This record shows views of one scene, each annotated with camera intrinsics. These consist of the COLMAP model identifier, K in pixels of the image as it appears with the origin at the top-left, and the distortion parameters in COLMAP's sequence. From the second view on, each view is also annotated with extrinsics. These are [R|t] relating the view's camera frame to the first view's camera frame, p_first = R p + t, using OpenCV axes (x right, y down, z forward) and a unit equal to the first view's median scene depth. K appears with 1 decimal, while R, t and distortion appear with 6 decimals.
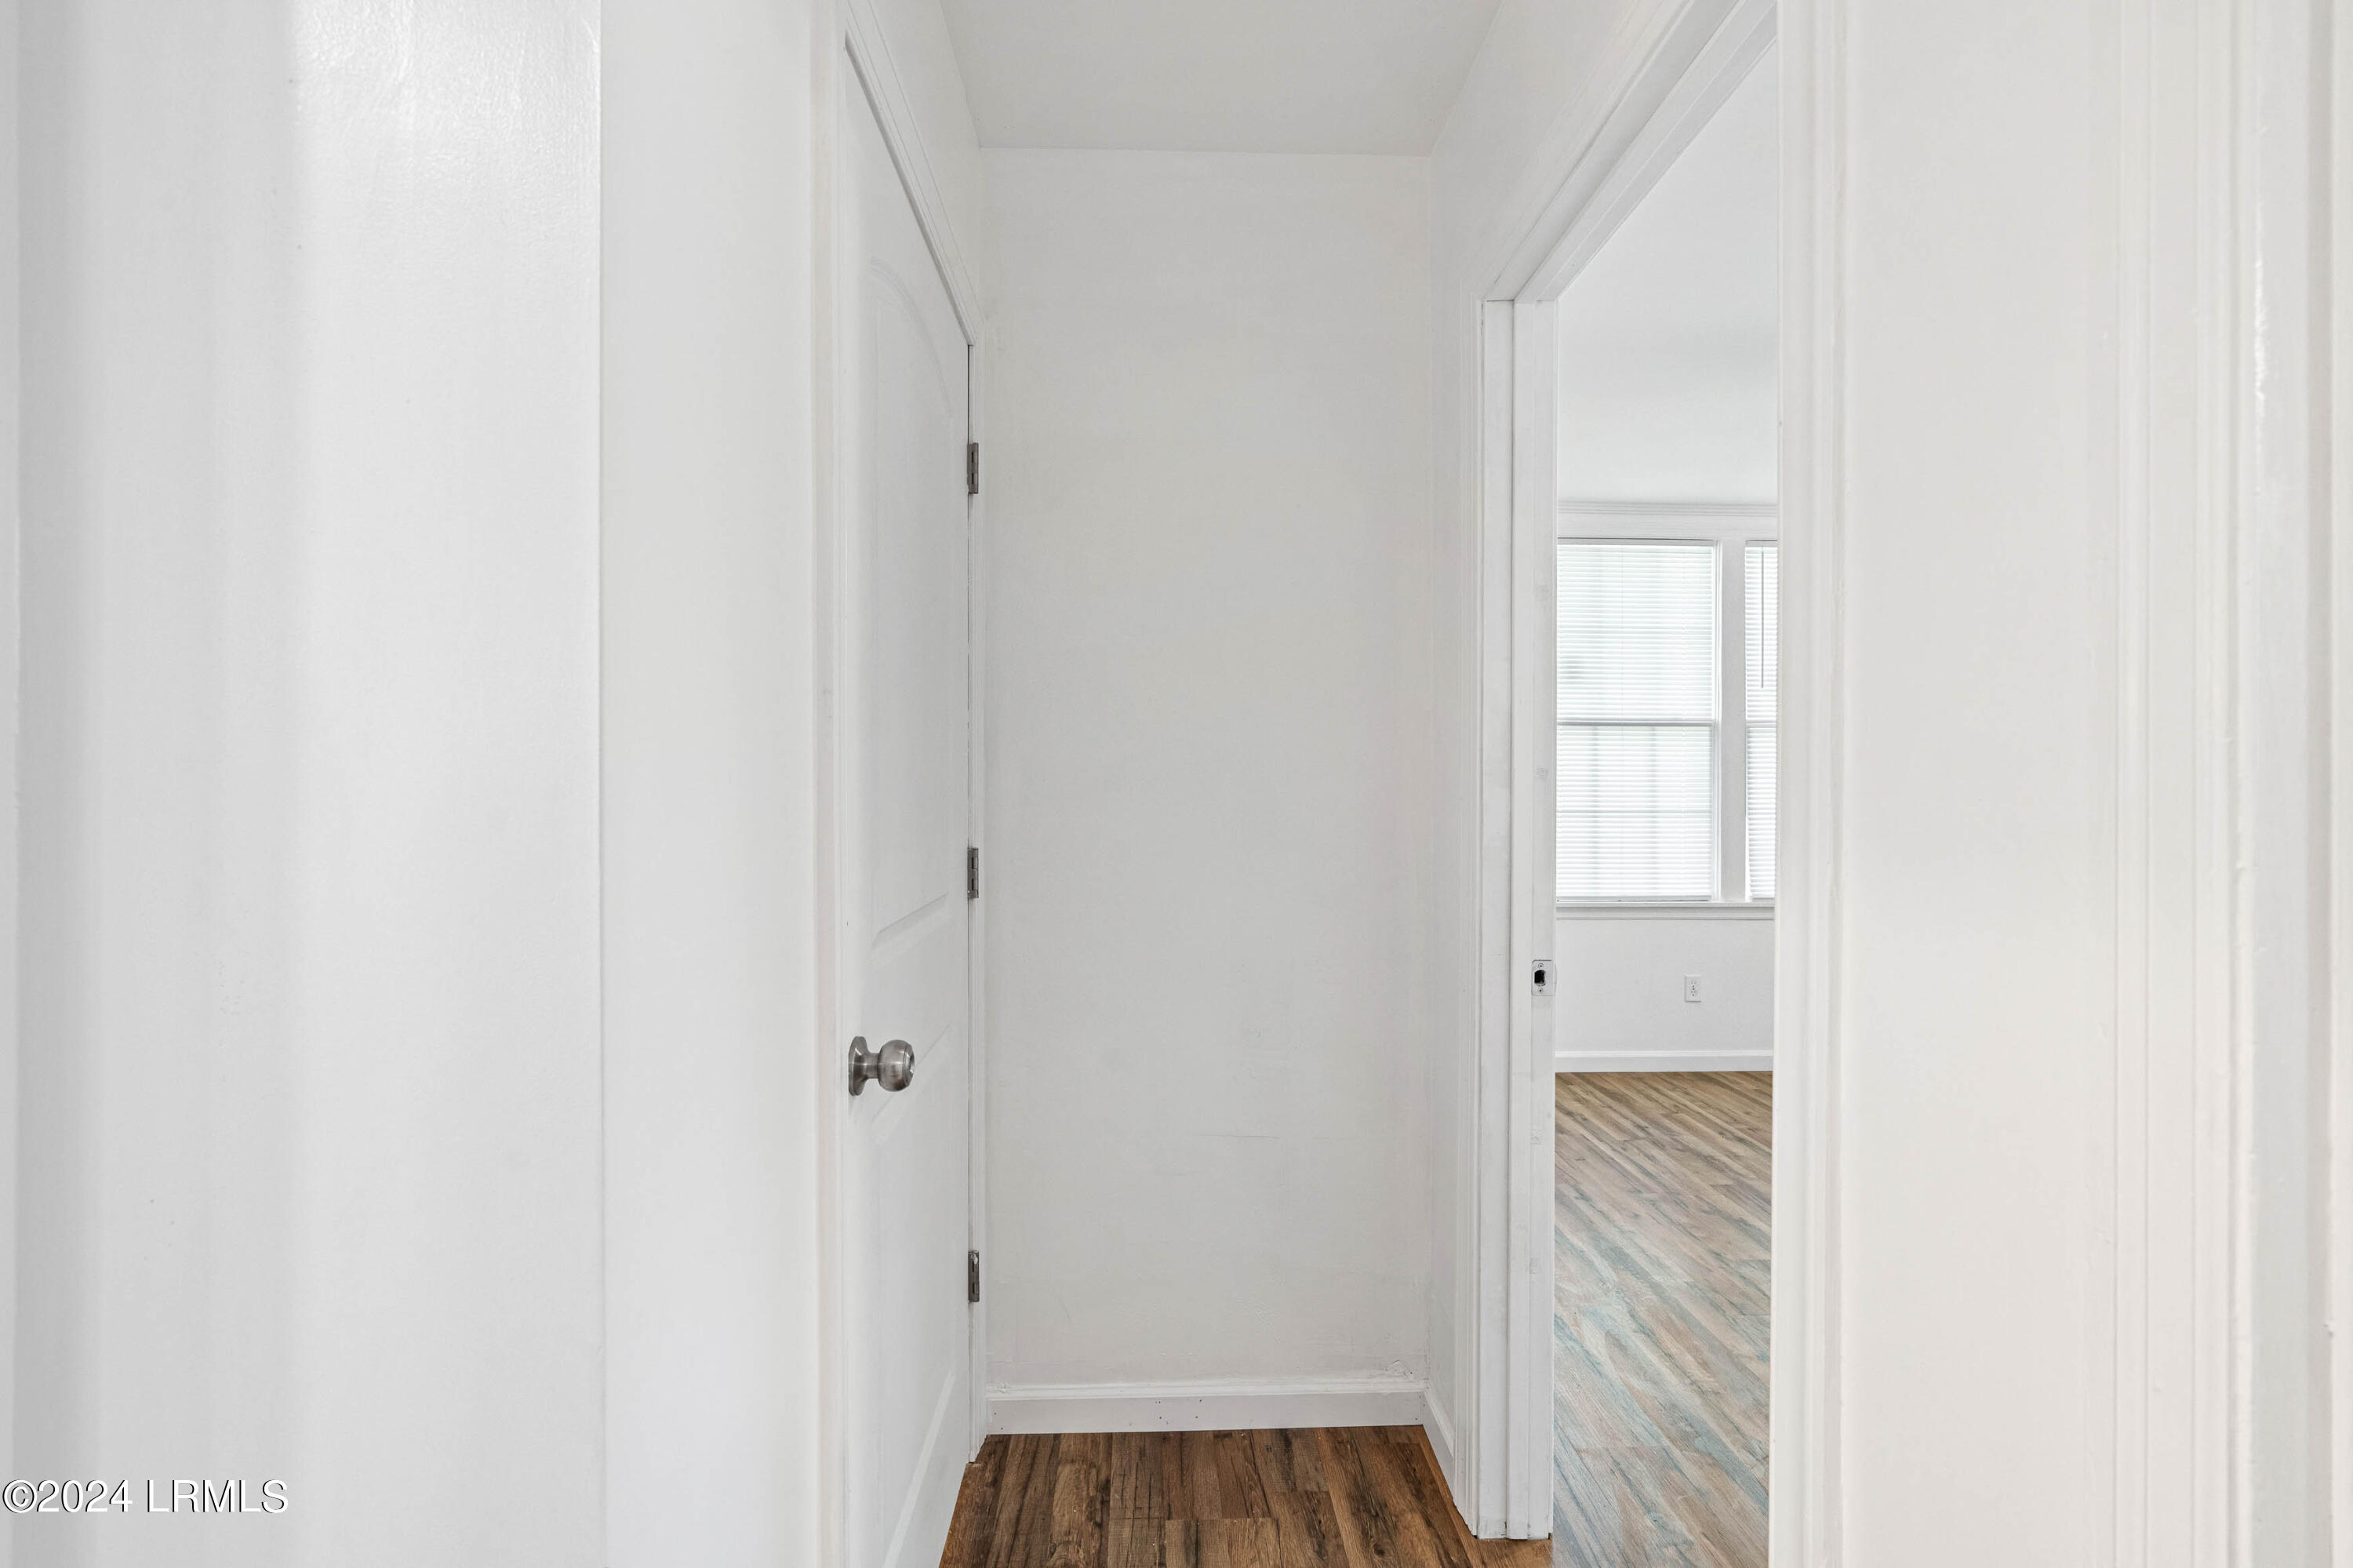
lens RADIAL K [[1061.9, 0, 1182.5], [0, 1061.9, 786.9], [0, 0, 1]] dist [0.002578, 0.000305]
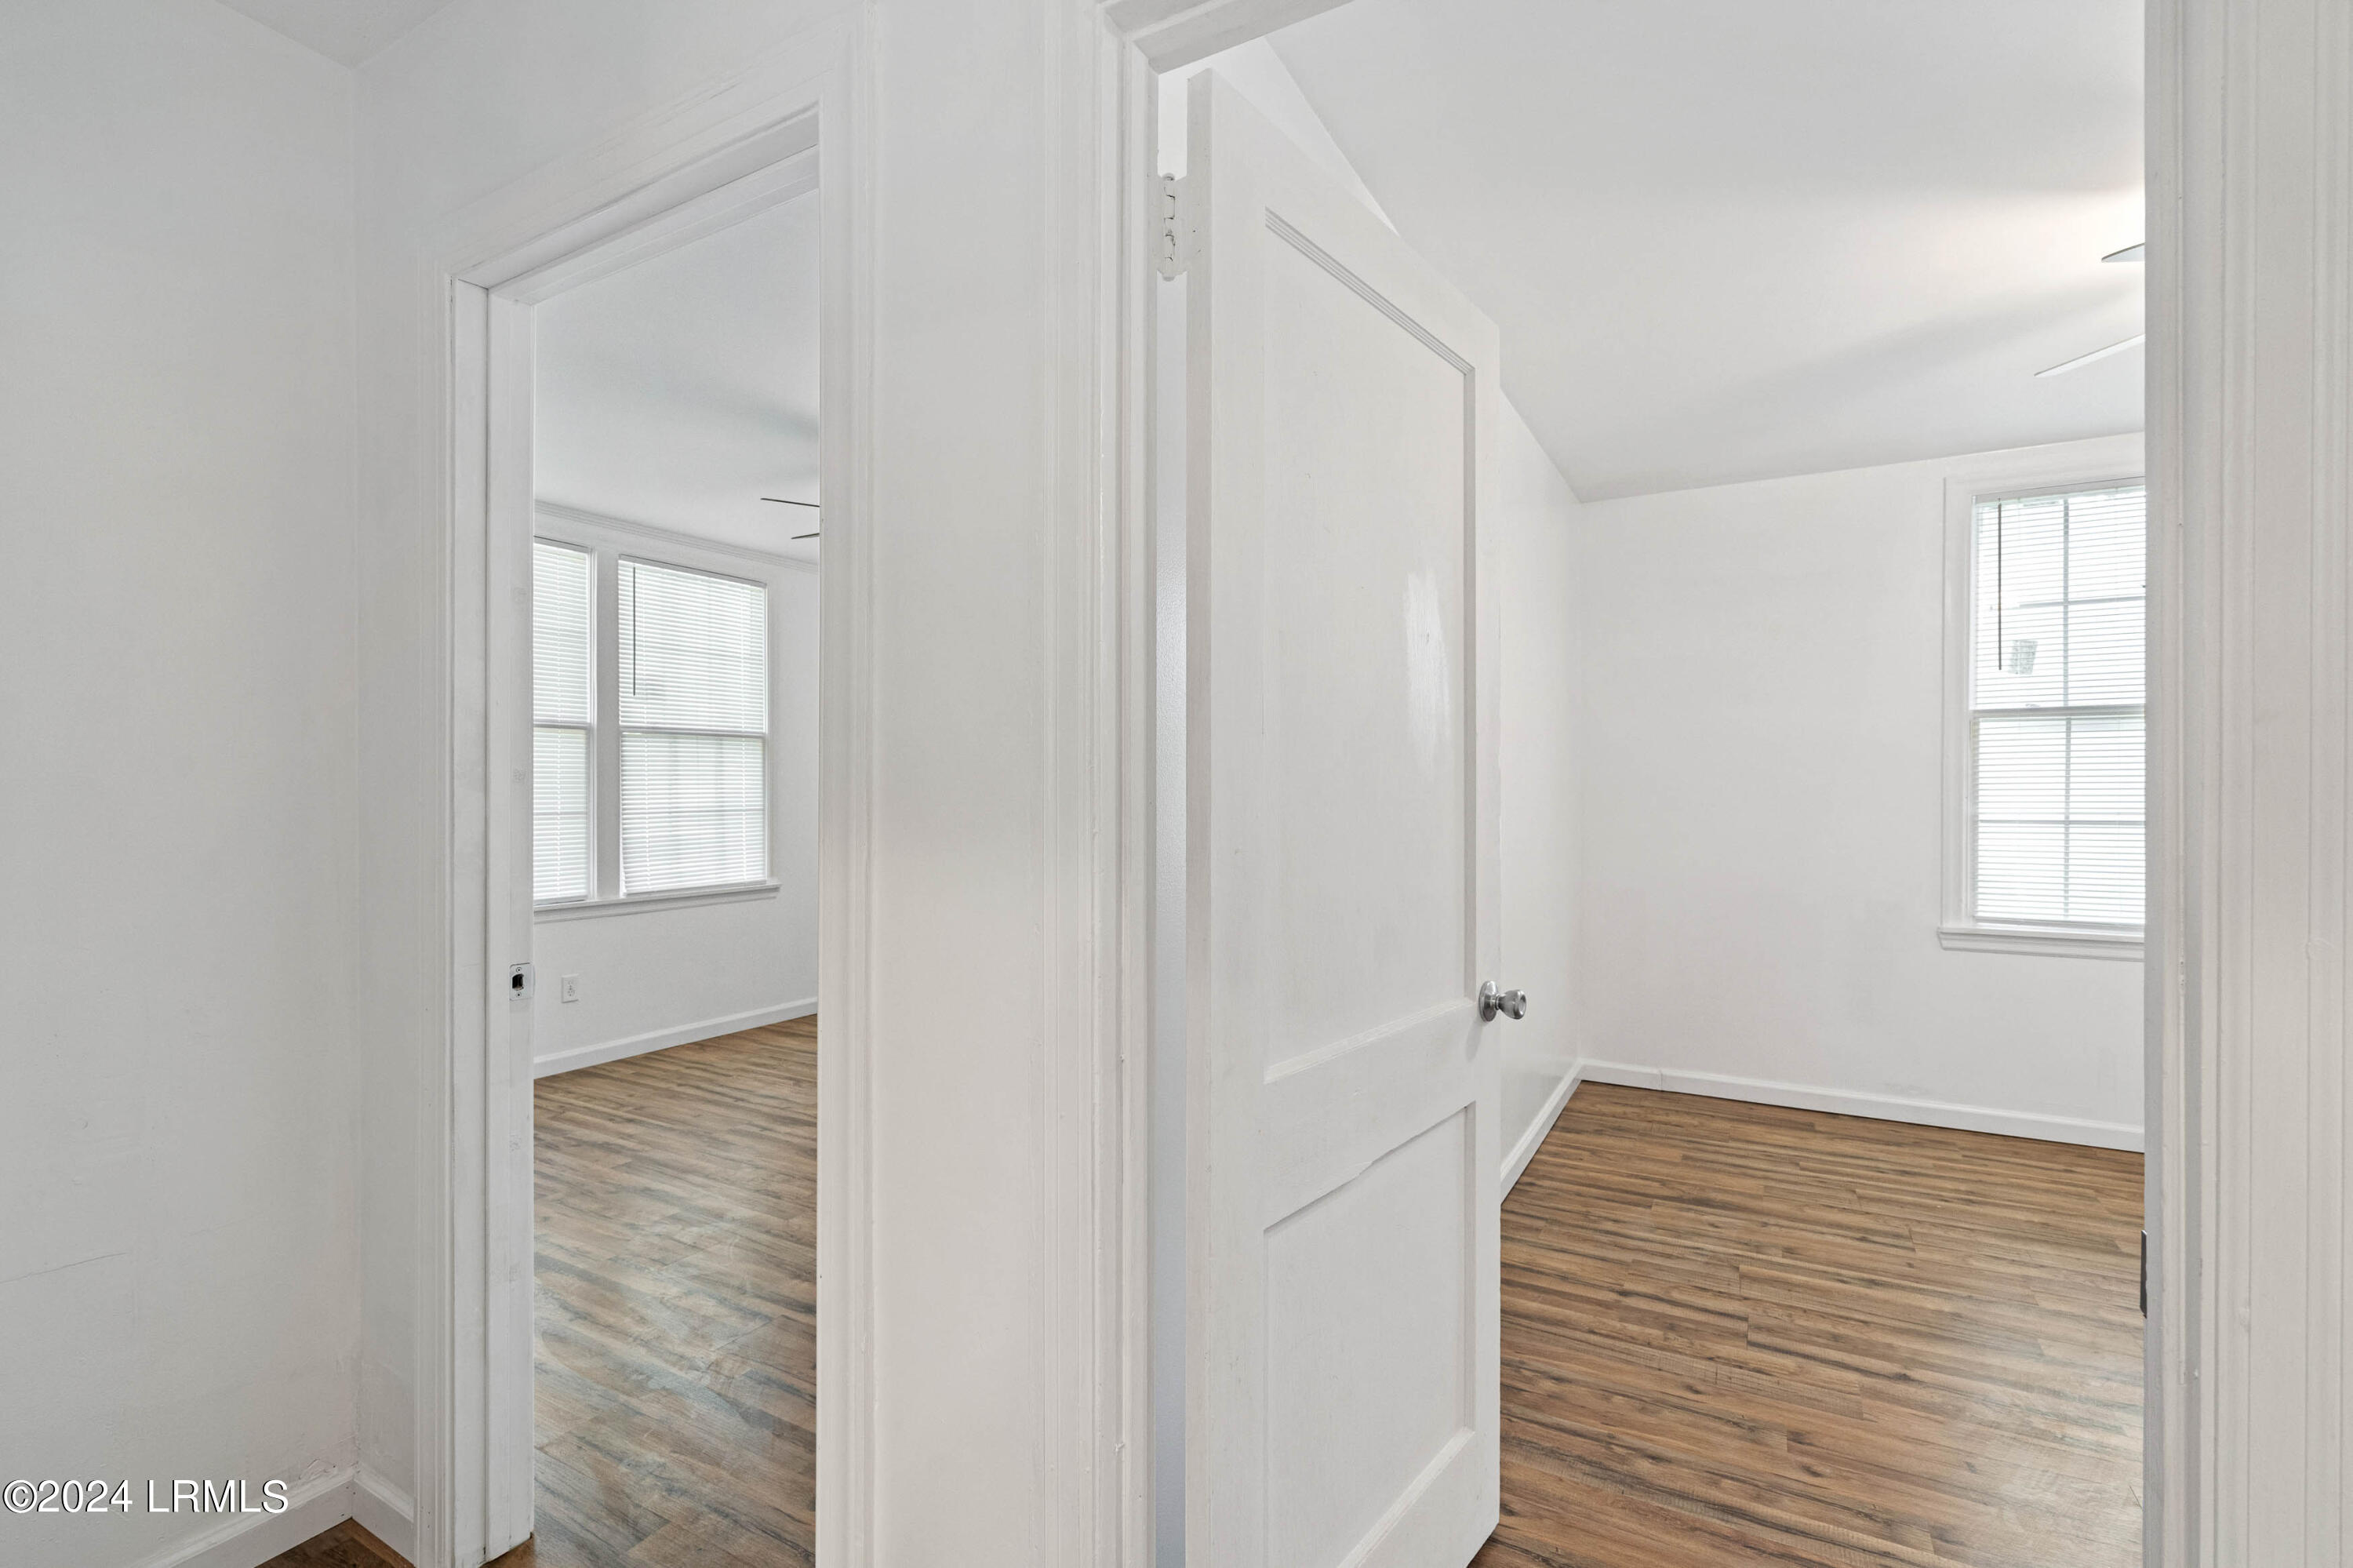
lens RADIAL K [[1074.2, 0, 1161.5], [0, 1074.2, 800.2], [0, 0, 1]] dist [-0.001859, 0.000100]
pose [[0.533203, -0.013656, 0.845877, -0.156350], [0.004536, 0.999901, 0.013282, -0.000687], [-0.845975, -0.003245, 0.533213, -0.035908]]
